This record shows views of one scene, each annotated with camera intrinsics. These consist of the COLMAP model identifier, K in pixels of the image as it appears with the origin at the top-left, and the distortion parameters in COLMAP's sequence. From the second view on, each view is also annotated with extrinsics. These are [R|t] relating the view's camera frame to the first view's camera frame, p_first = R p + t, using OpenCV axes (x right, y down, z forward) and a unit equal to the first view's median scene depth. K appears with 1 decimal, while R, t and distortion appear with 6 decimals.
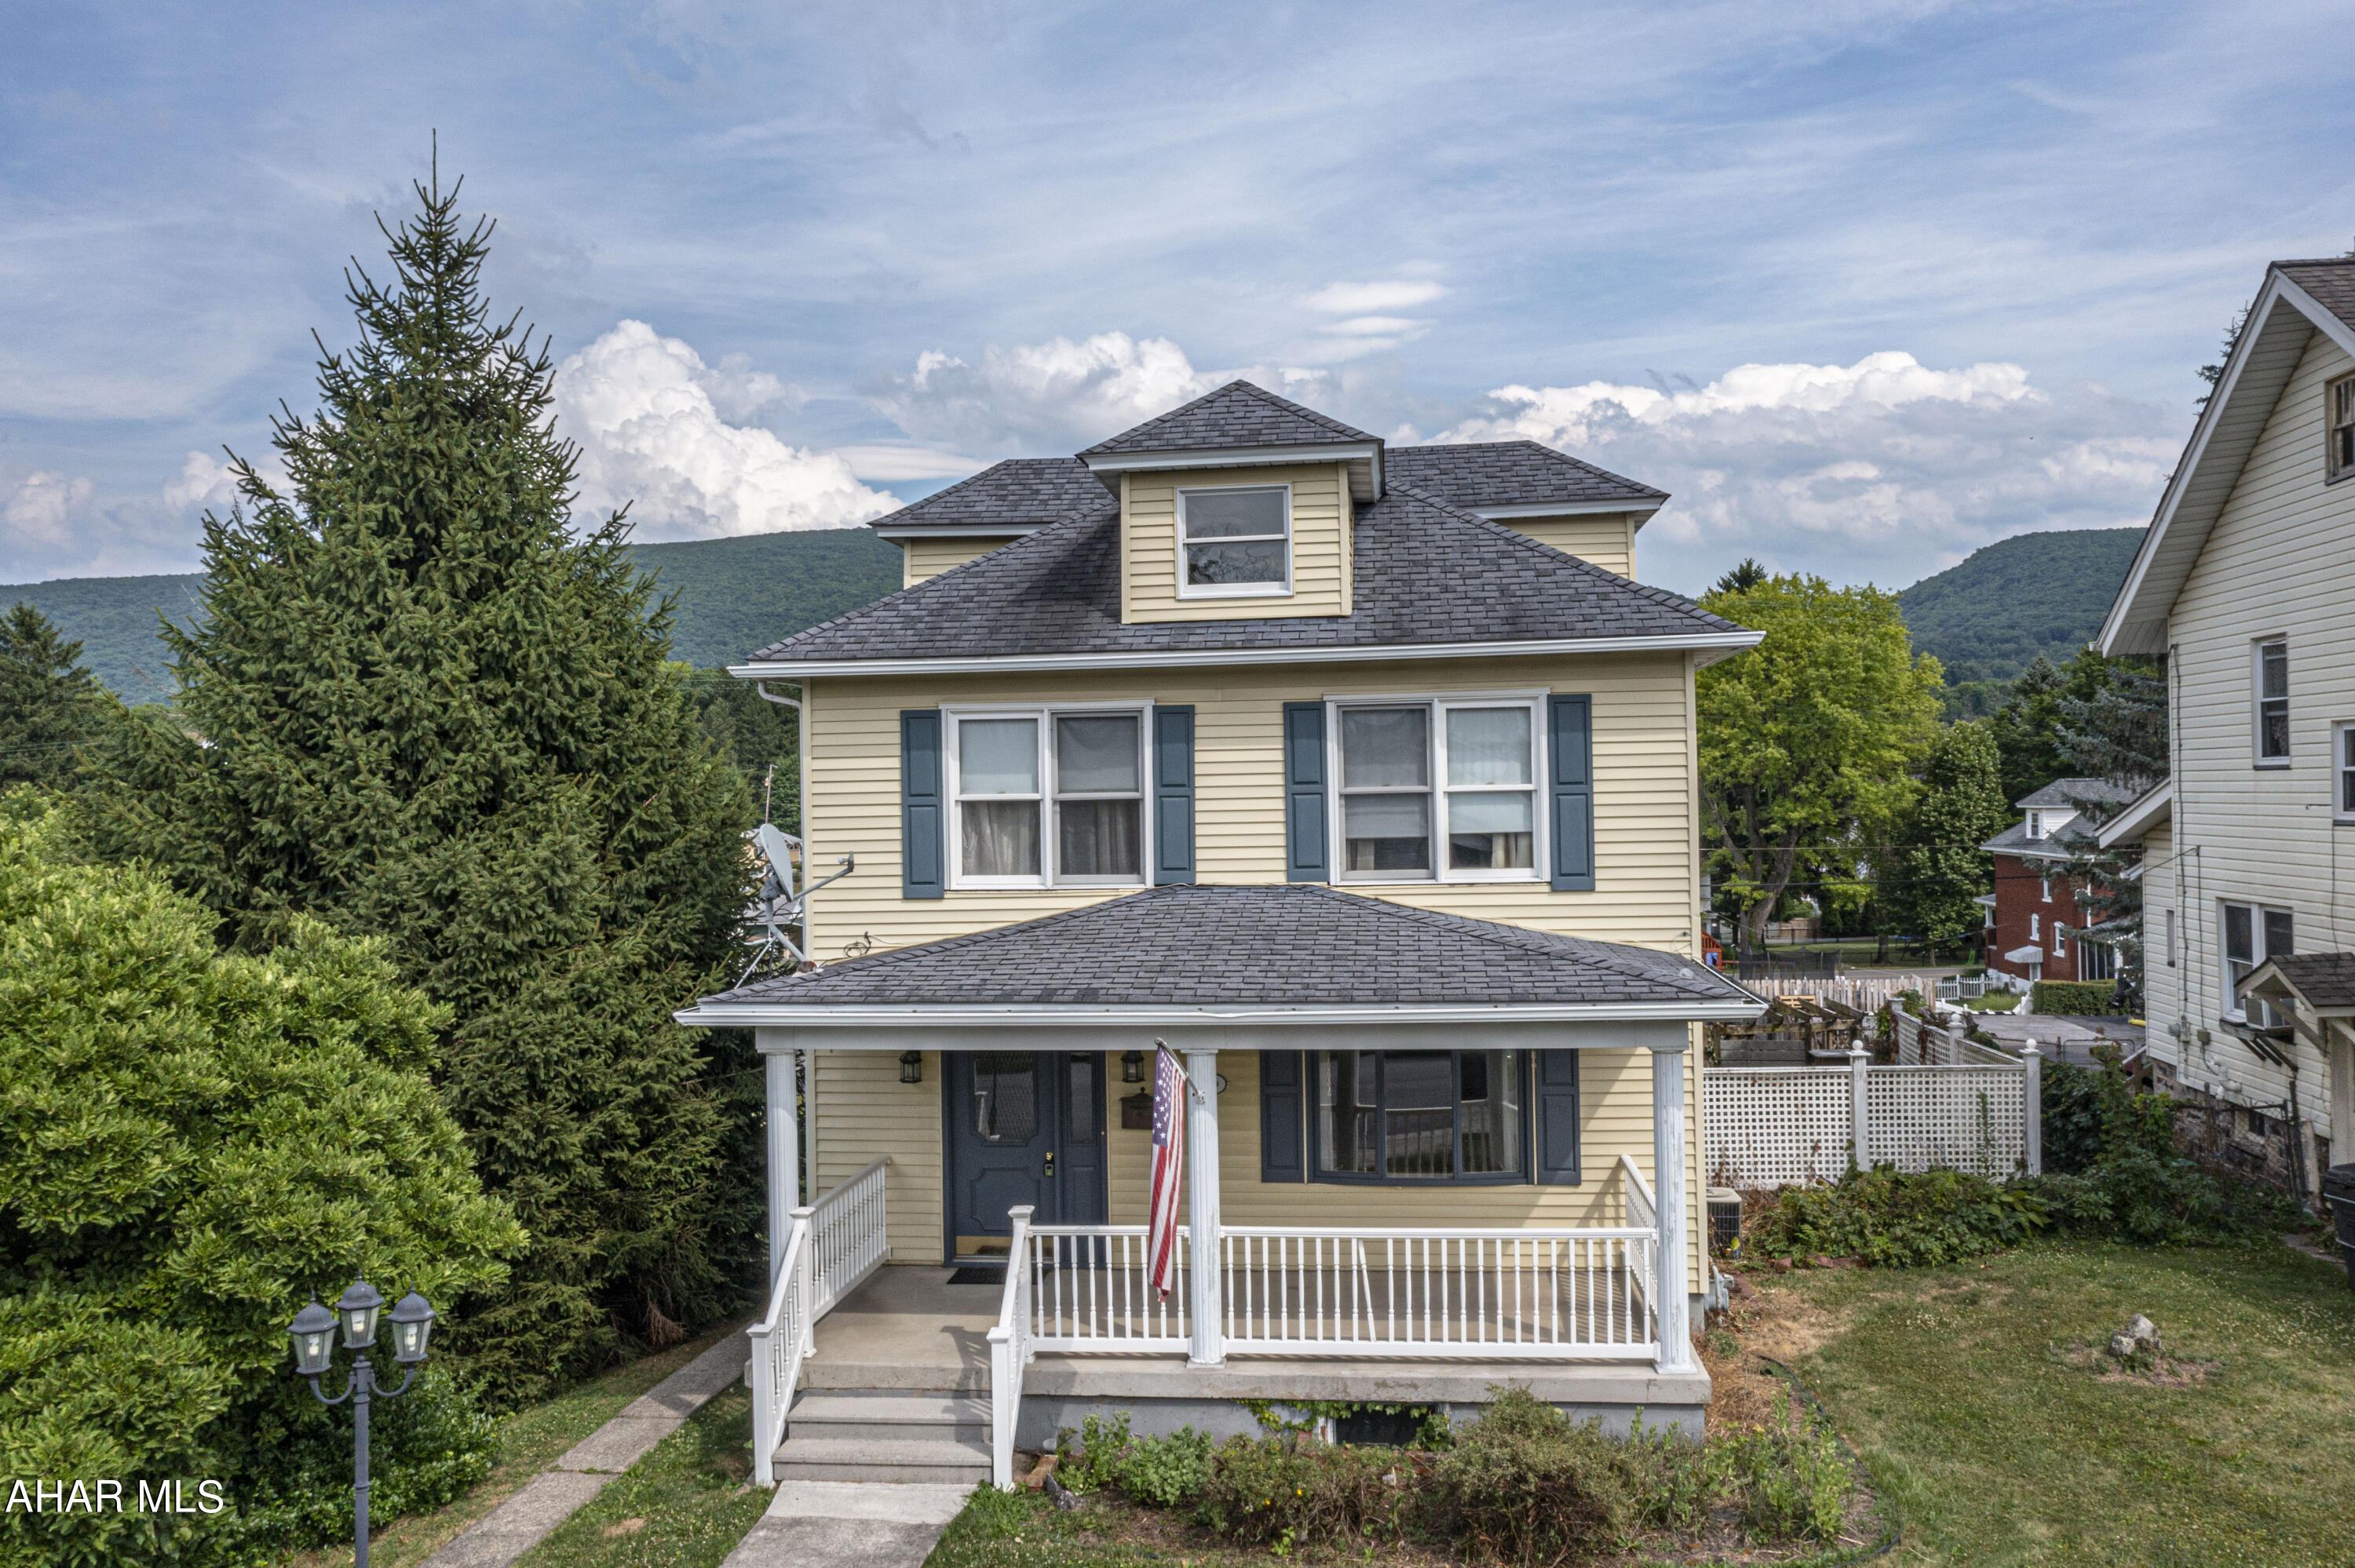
lens RADIAL K [[1860.0, 0, 1177.5], [0, 1860.0, 784.0], [0, 0, 1]] dist [-0.006176, -0.001615]
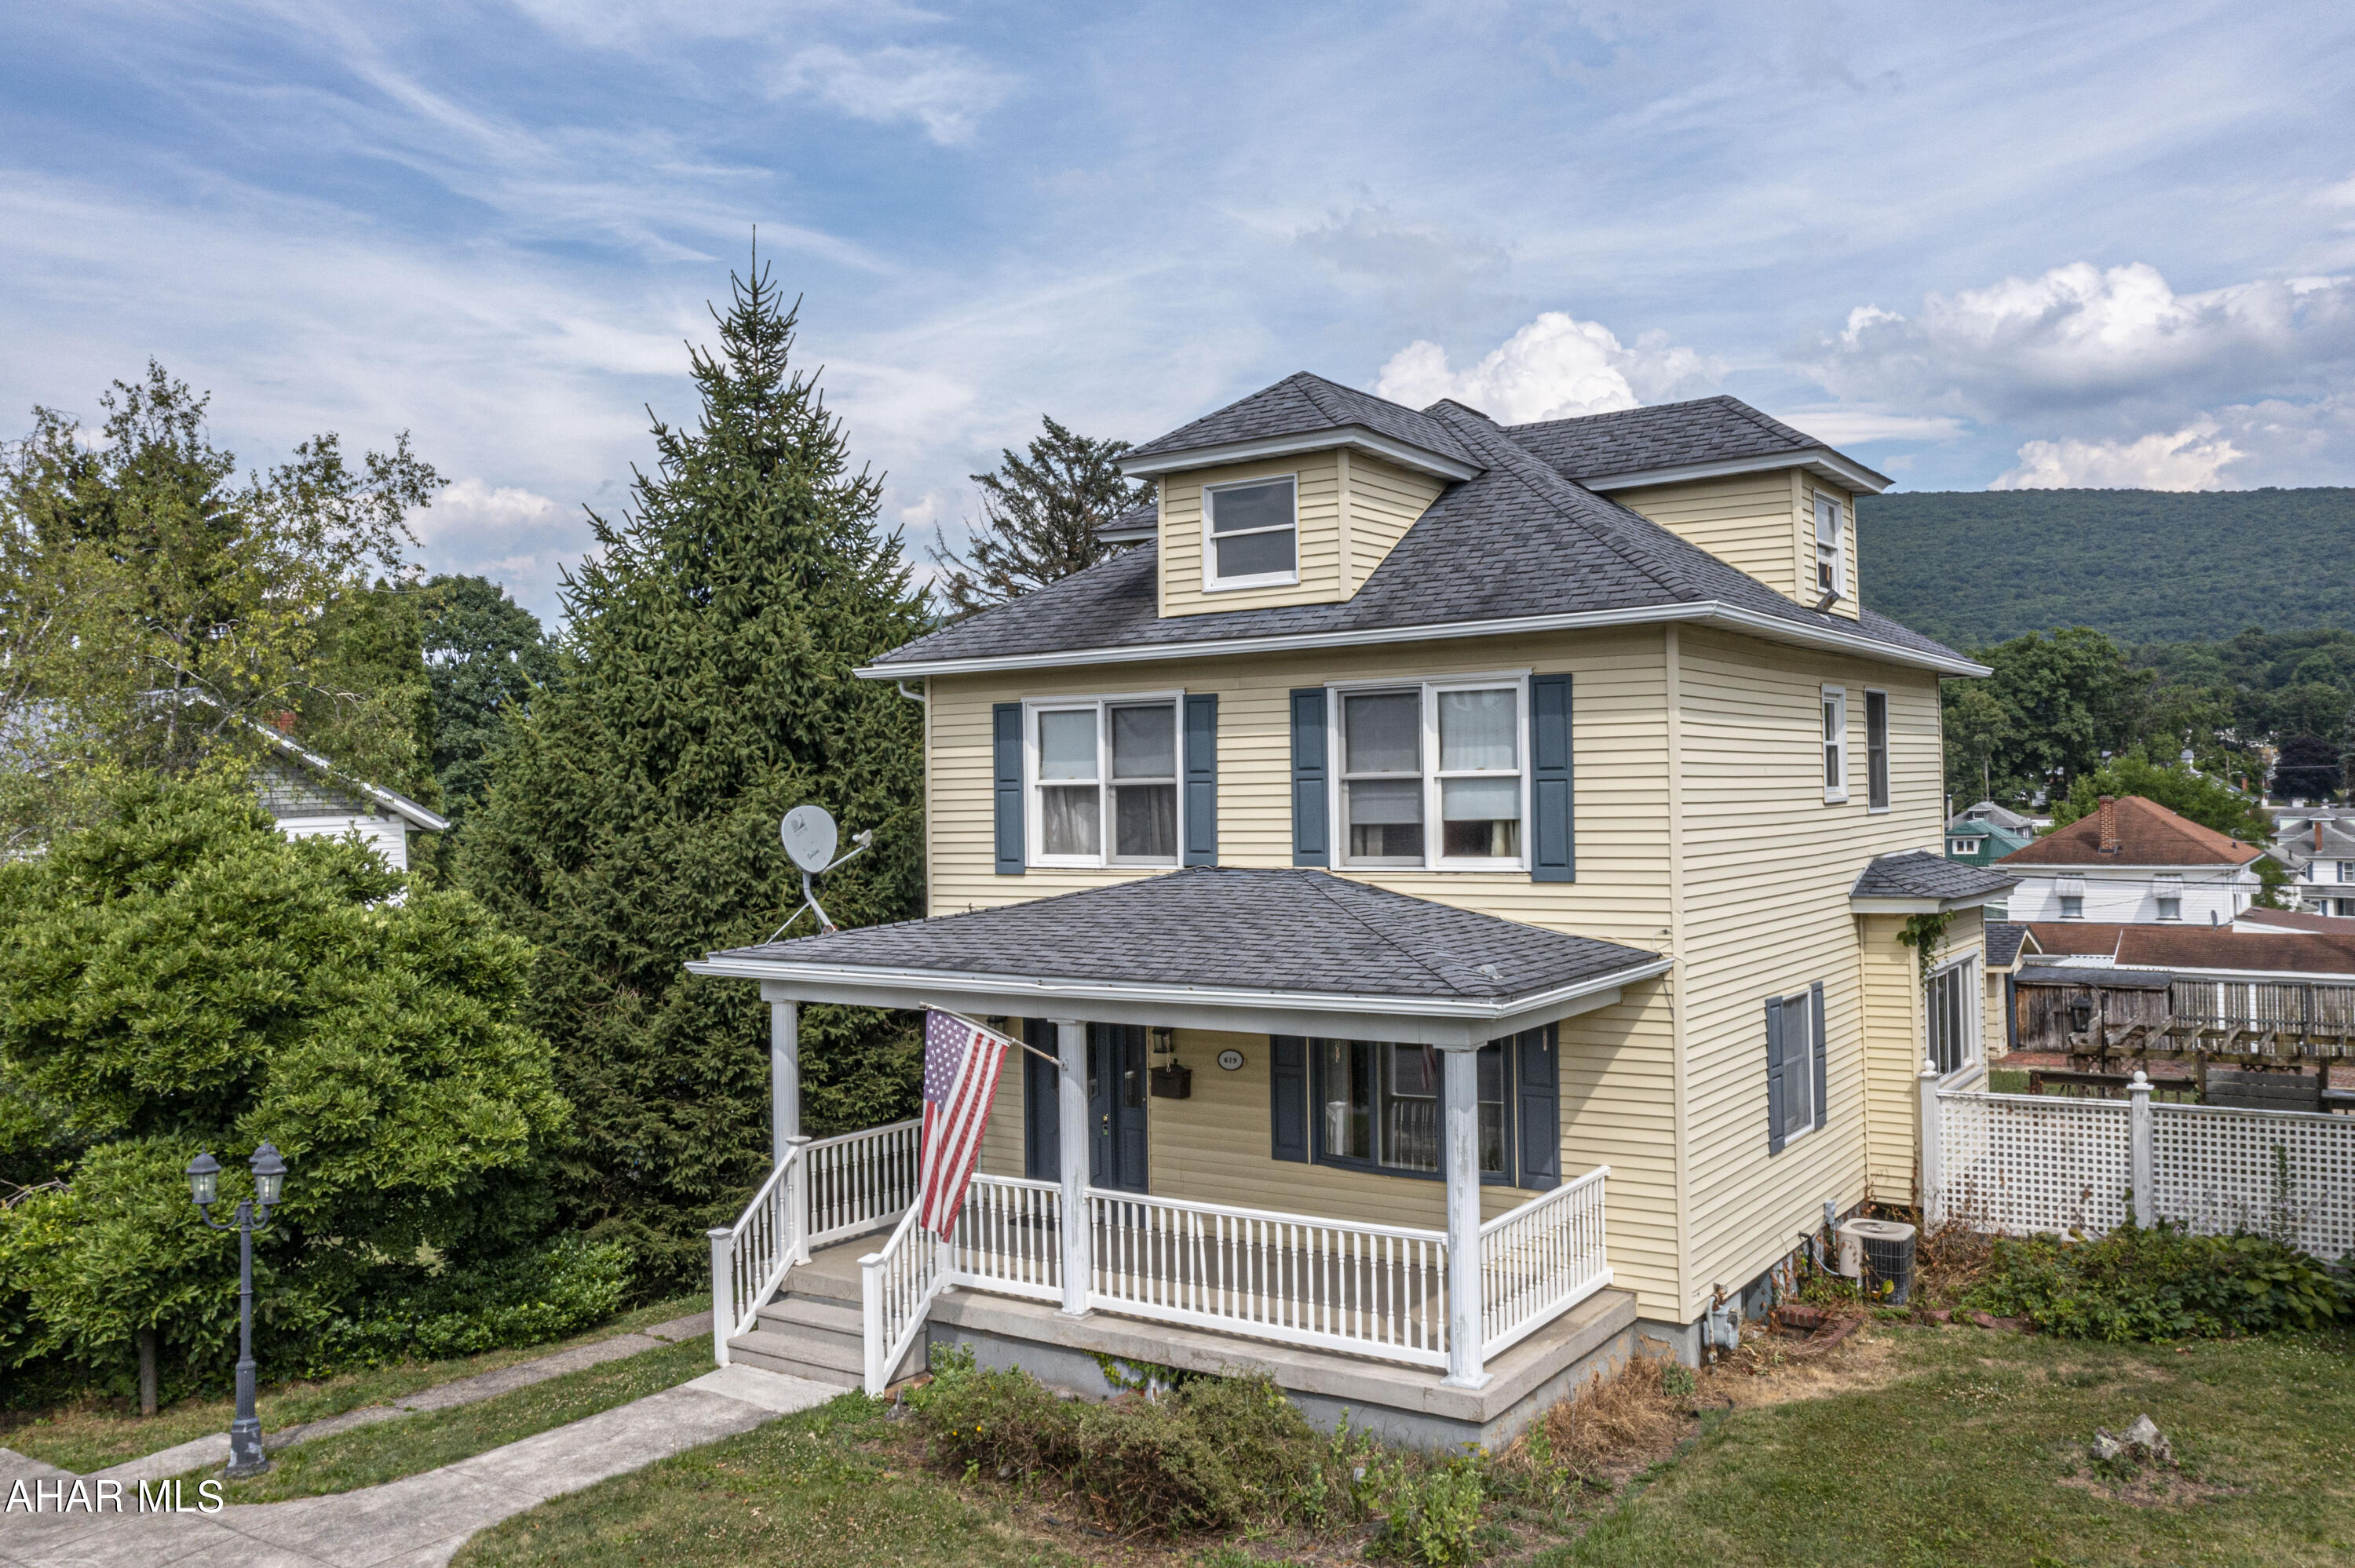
lens RADIAL K [[1860.0, 0, 1177.5], [0, 1860.0, 784.0], [0, 0, 1]] dist [-0.006176, -0.001615]
pose [[0.886323, 0.000927, -0.463066, 0.472935], [0.003851, 0.999949, 0.009373, -0.001974], [0.463051, -0.010091, 0.886274, 0.071266]]
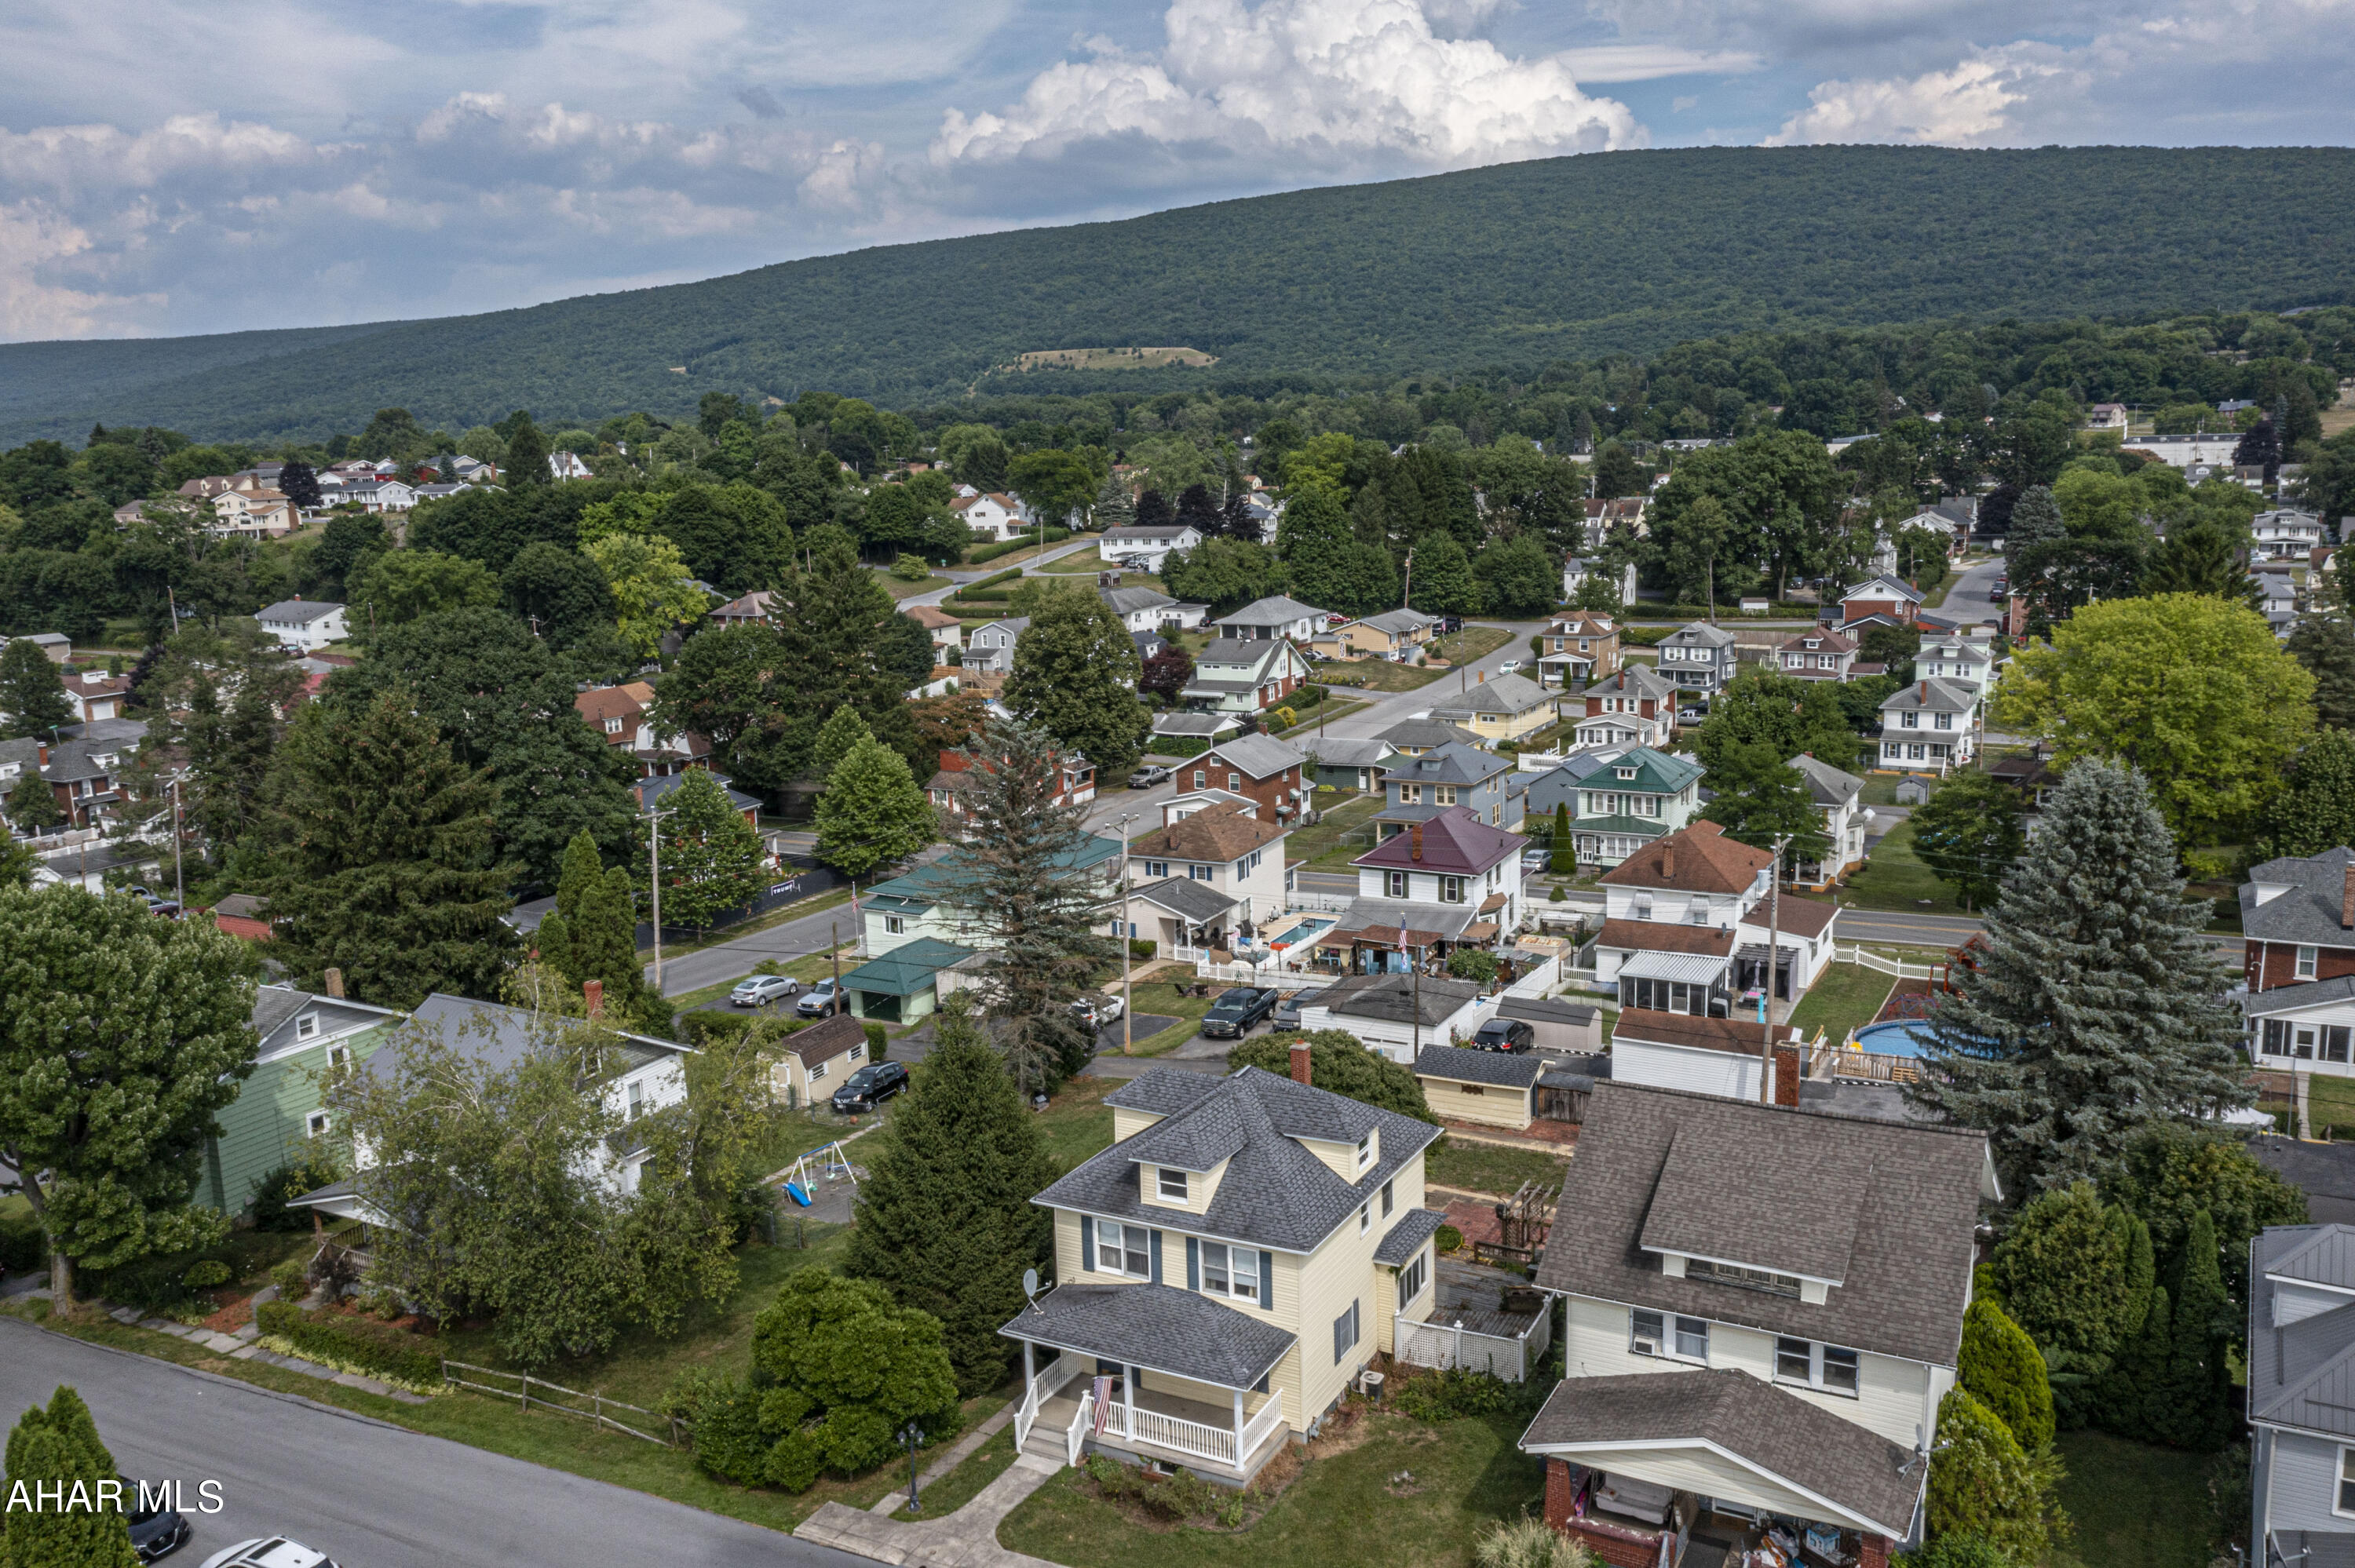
lens RADIAL K [[1860.0, 0, 1177.5], [0, 1860.0, 784.0], [0, 0, 1]] dist [-0.006176, -0.001615]
pose [[0.929137, 0.056118, -0.365451, 1.167592], [0.016655, 0.981059, 0.192992, -1.423098], [0.369359, -0.185403, 0.910604, -1.770088]]
